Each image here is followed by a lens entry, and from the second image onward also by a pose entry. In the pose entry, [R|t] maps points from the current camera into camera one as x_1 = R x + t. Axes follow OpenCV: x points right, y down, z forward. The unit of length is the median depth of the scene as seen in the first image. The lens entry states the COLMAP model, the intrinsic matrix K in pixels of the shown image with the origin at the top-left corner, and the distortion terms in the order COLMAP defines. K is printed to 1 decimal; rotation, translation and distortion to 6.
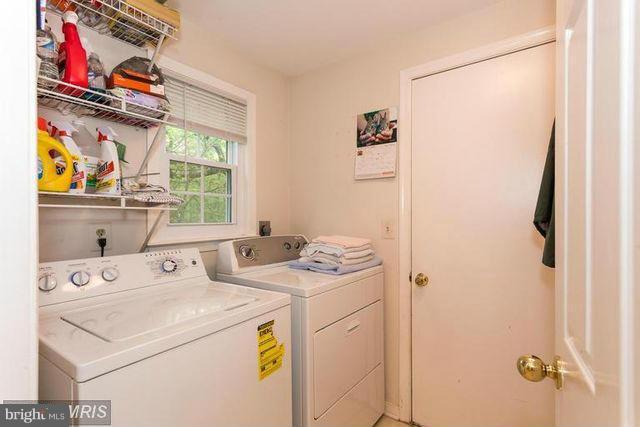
lens RADIAL K [[305.0, 0, 321.4], [0, 305.0, 213.4], [0, 0, 1]] dist [0.001472, -0.000002]
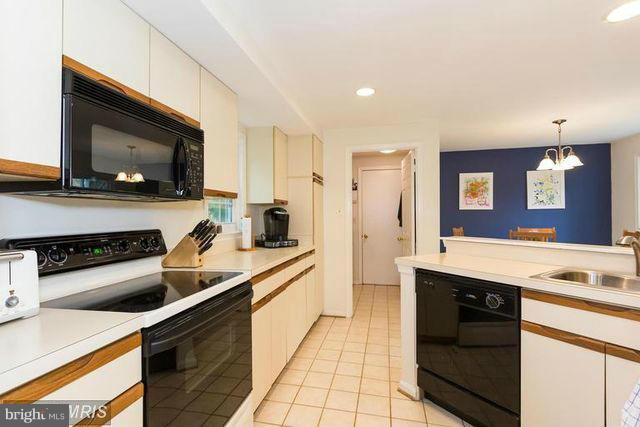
lens RADIAL K [[305.0, 0, 318.8], [0, 305.0, 214.6], [0, 0, 1]] dist [0.001472, -0.000002]
pose [[0.911213, -0.000369, 0.411934, -1.377329], [0.005580, 0.999919, -0.011448, 0.028850], [-0.411897, 0.012730, 0.911142, -1.617905]]
